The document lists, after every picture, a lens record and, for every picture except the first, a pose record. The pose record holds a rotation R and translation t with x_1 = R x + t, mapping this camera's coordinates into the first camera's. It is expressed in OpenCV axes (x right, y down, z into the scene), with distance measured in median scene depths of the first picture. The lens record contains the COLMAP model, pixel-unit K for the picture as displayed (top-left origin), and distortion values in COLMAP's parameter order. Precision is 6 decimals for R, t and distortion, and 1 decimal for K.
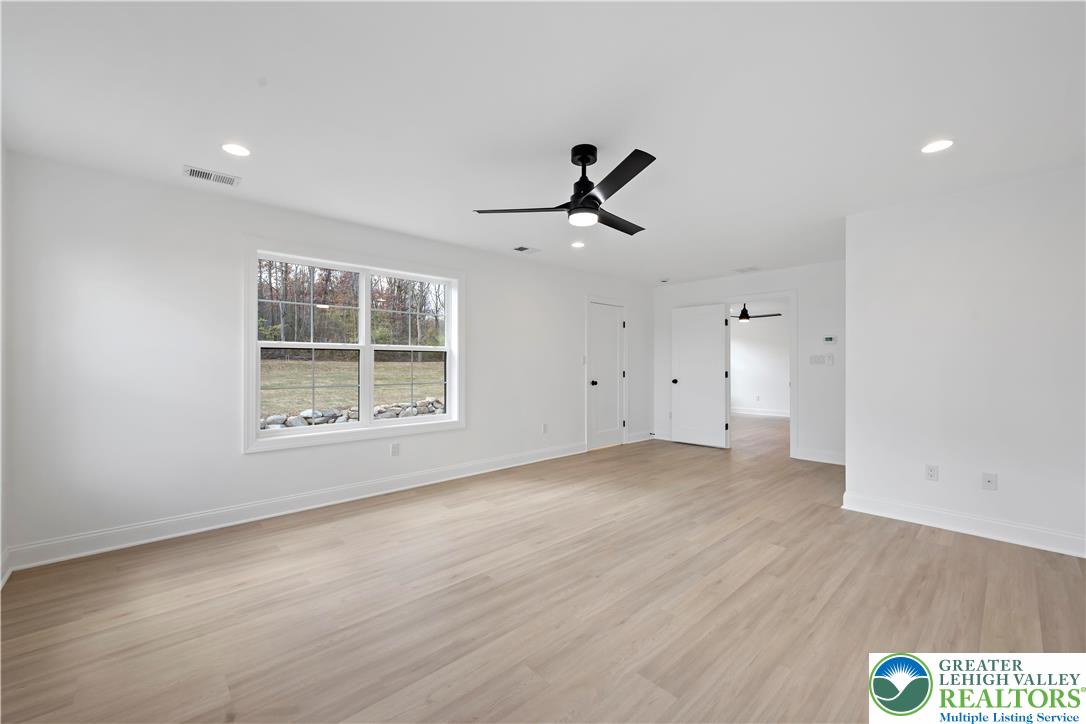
lens RADIAL K [[433.3, 0, 538.9], [0, 433.3, 364.3], [0, 0, 1]] dist [0.002210, 0.000040]
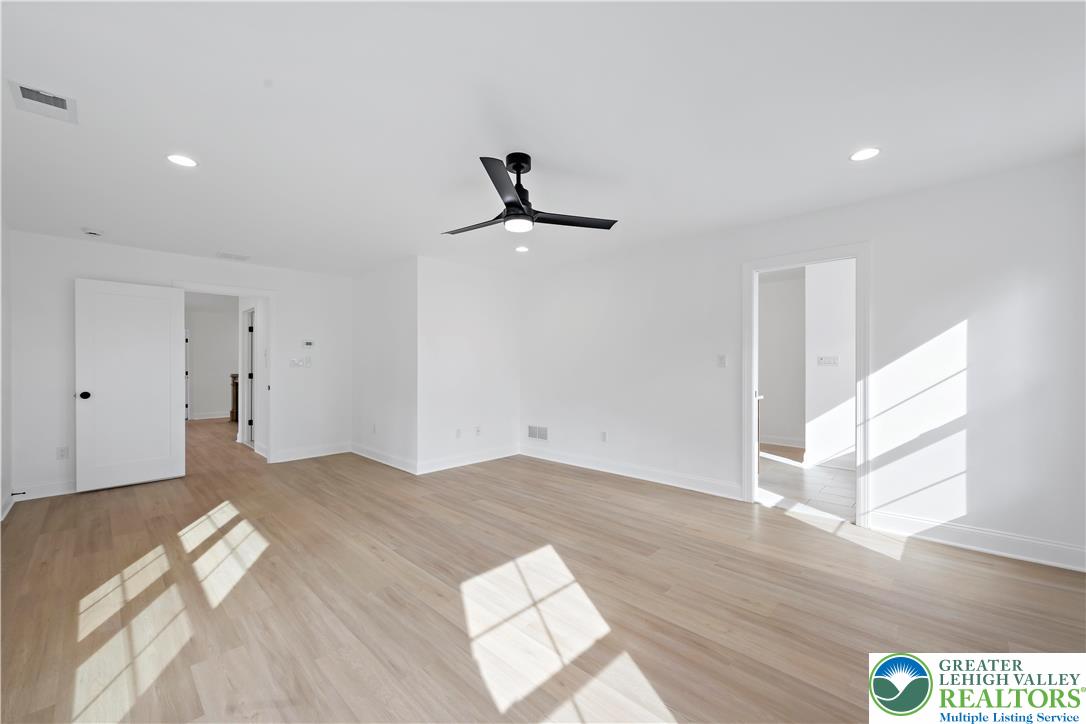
lens RADIAL K [[433.3, 0, 540.9], [0, 433.3, 361.9], [0, 0, 1]] dist [0.002210, 0.000040]
pose [[-0.058576, 0.009917, 0.998234, -0.736810], [0.004843, 0.999942, -0.009650, 0.000678], [-0.998271, 0.004269, -0.058620, 0.798651]]
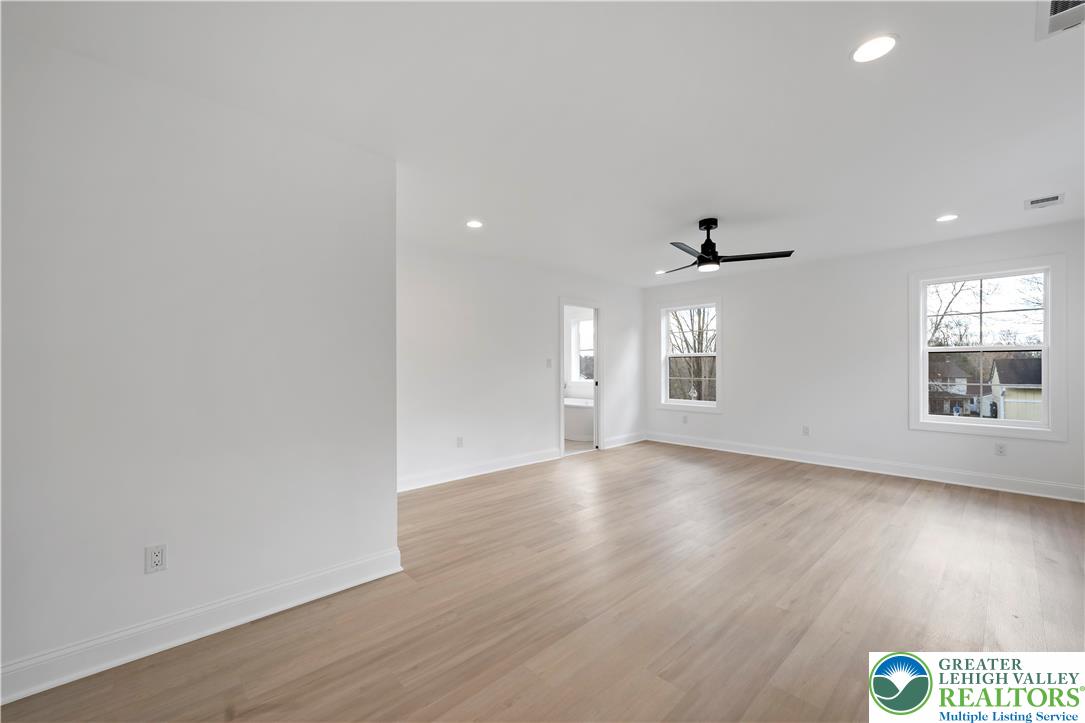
lens RADIAL K [[432.9, 0, 544.9], [0, 432.9, 365.7], [0, 0, 1]] dist [0.002210, 0.000040]
pose [[-0.999862, 0.006737, -0.015158, 0.540341], [0.006744, 0.999977, -0.000412, -0.001556], [0.015155, -0.000514, -0.999885, 1.956967]]
